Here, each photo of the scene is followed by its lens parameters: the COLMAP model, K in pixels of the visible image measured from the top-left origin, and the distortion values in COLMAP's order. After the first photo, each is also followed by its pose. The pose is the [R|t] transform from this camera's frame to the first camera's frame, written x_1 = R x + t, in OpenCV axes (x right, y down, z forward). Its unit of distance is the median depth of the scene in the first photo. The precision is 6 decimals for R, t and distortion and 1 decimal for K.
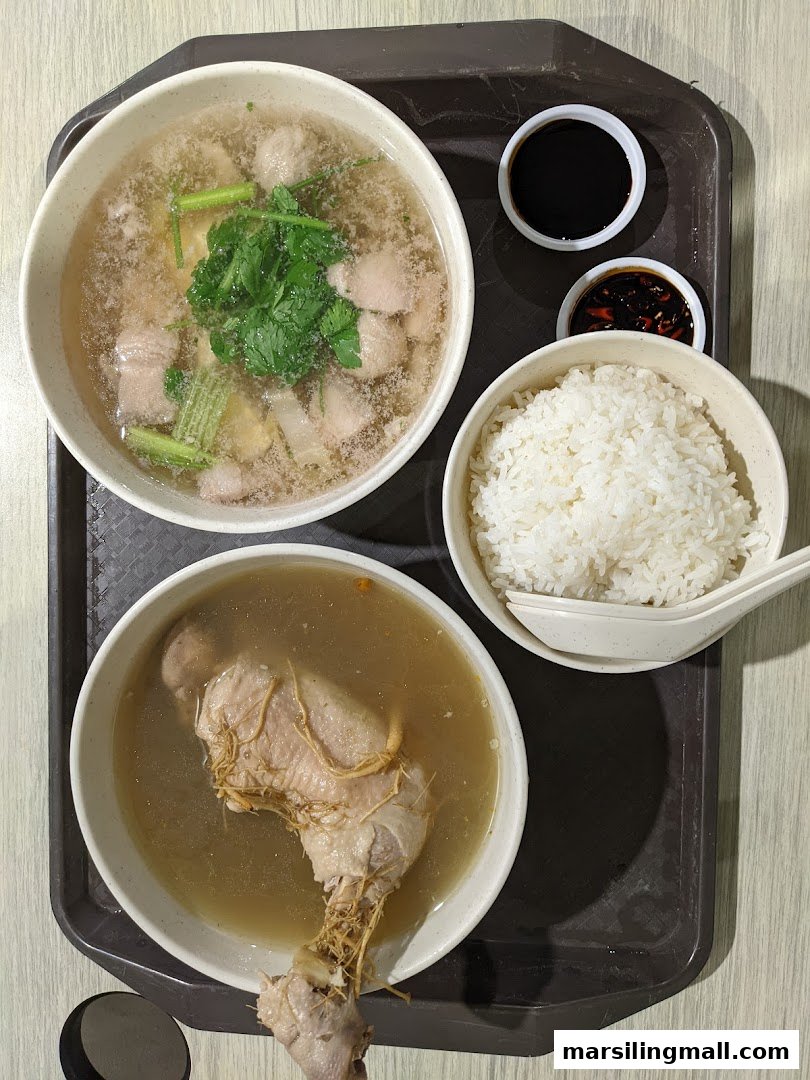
lens RADIAL K [[801.7, 0, 399.4], [0, 801.7, 540.8], [0, 0, 1]] dist [0.096632, -0.239235]
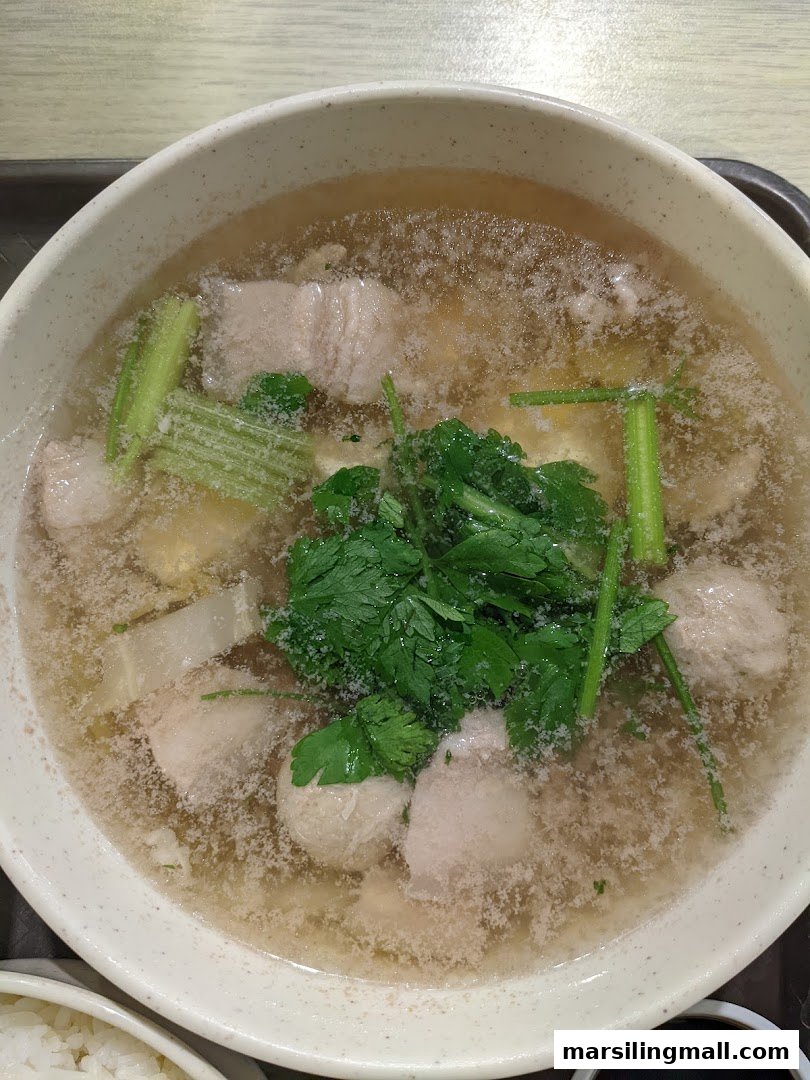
lens RADIAL K [[801.7, 0, 399.4], [0, 801.7, 540.8], [0, 0, 1]] dist [0.096632, -0.239235]
pose [[-0.006539, 0.999602, -0.027428, -0.176577], [-0.999973, -0.006626, -0.003070, -0.273091], [-0.003250, 0.027407, 0.999619, 0.510204]]
